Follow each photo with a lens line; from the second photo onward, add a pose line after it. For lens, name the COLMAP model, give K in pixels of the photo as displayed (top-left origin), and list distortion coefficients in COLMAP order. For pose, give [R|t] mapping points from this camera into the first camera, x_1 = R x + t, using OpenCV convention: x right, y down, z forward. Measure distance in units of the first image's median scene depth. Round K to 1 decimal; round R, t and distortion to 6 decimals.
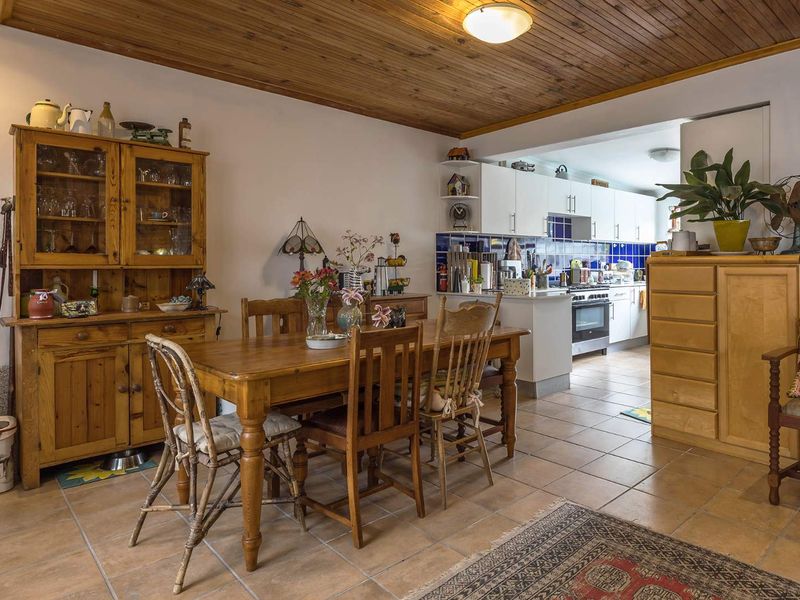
lens RADIAL K [[485.2, 0, 479.7], [0, 485.2, 268.7], [0, 0, 1]] dist [0.014134, -0.016418]
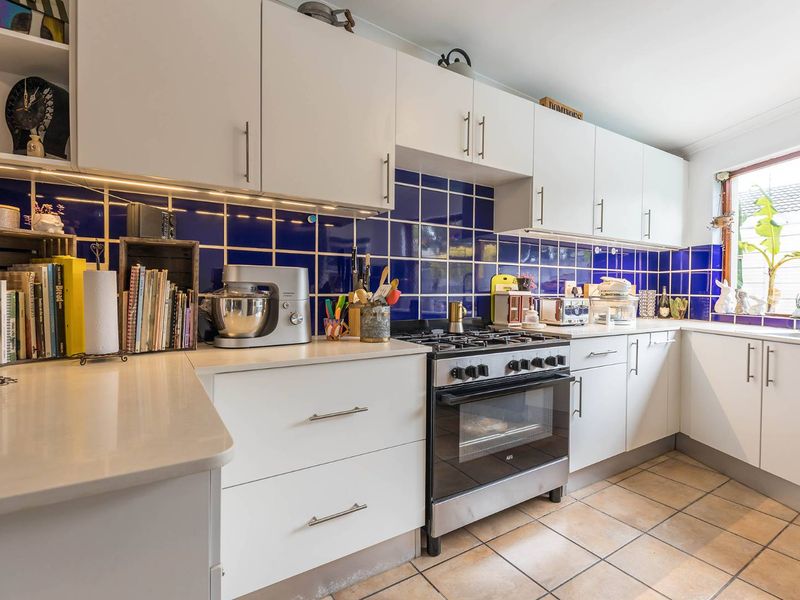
lens RADIAL K [[401.8, 0, 407.1], [0, 401.8, 295.9], [0, 0, 1]] dist [0.017022, -0.010610]
pose [[0.977607, 0.014735, -0.209920, 0.208560], [-0.013180, 0.999874, 0.008801, 0.000501], [0.210024, -0.005837, 0.977679, 0.654444]]
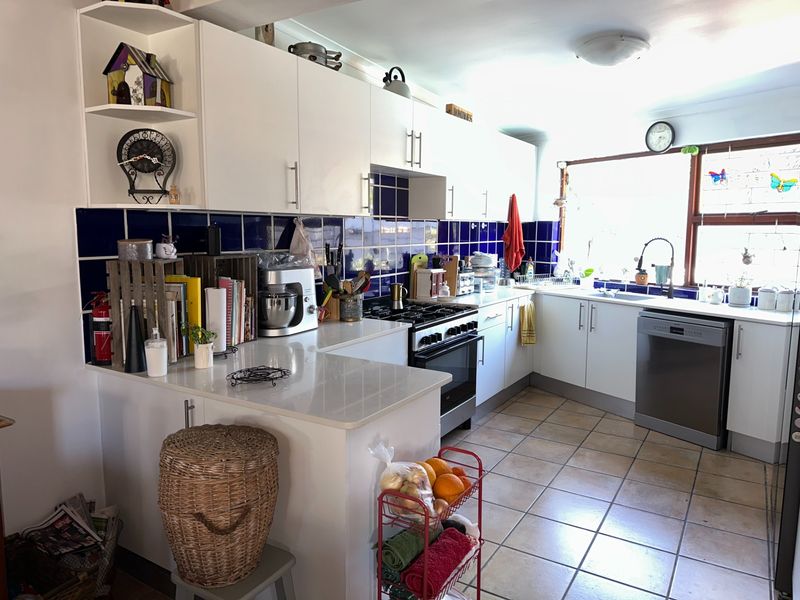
lens RADIAL K [[549.3, 0, 395.3], [0, 549.3, 294.4], [0, 0, 1]] dist [0.068096, -0.084486]
pose [[0.976622, -0.017545, 0.214244, 0.044394], [-0.005802, 0.994149, 0.107862, -0.044986], [-0.214883, -0.106583, 0.970806, 0.431732]]
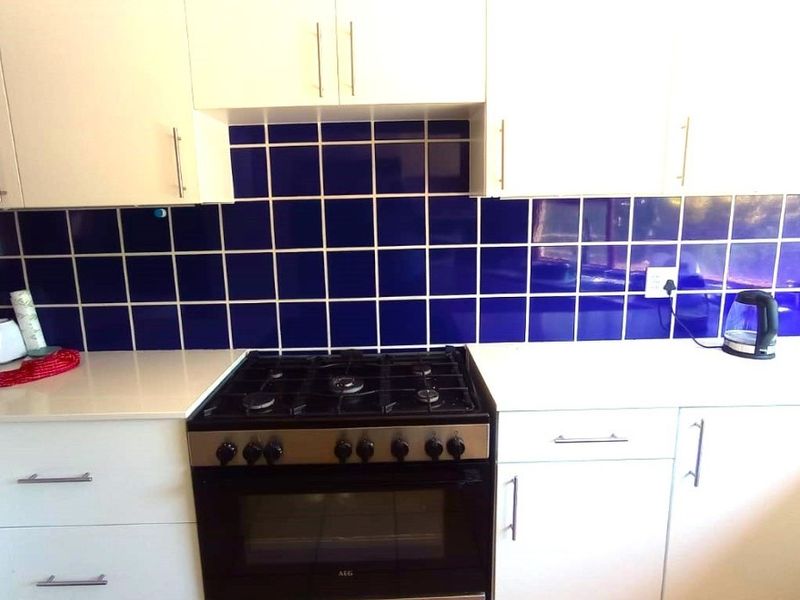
lens RADIAL K [[452.2, 0, 400.9], [0, 452.2, 291.5], [0, 0, 1]] dist [0.004861, -0.015445]
pose [[0.720820, 0.096757, -0.686336, 0.385607], [0.018701, 0.987133, 0.158804, -0.050939], [0.692870, -0.127304, 0.709735, 0.848688]]
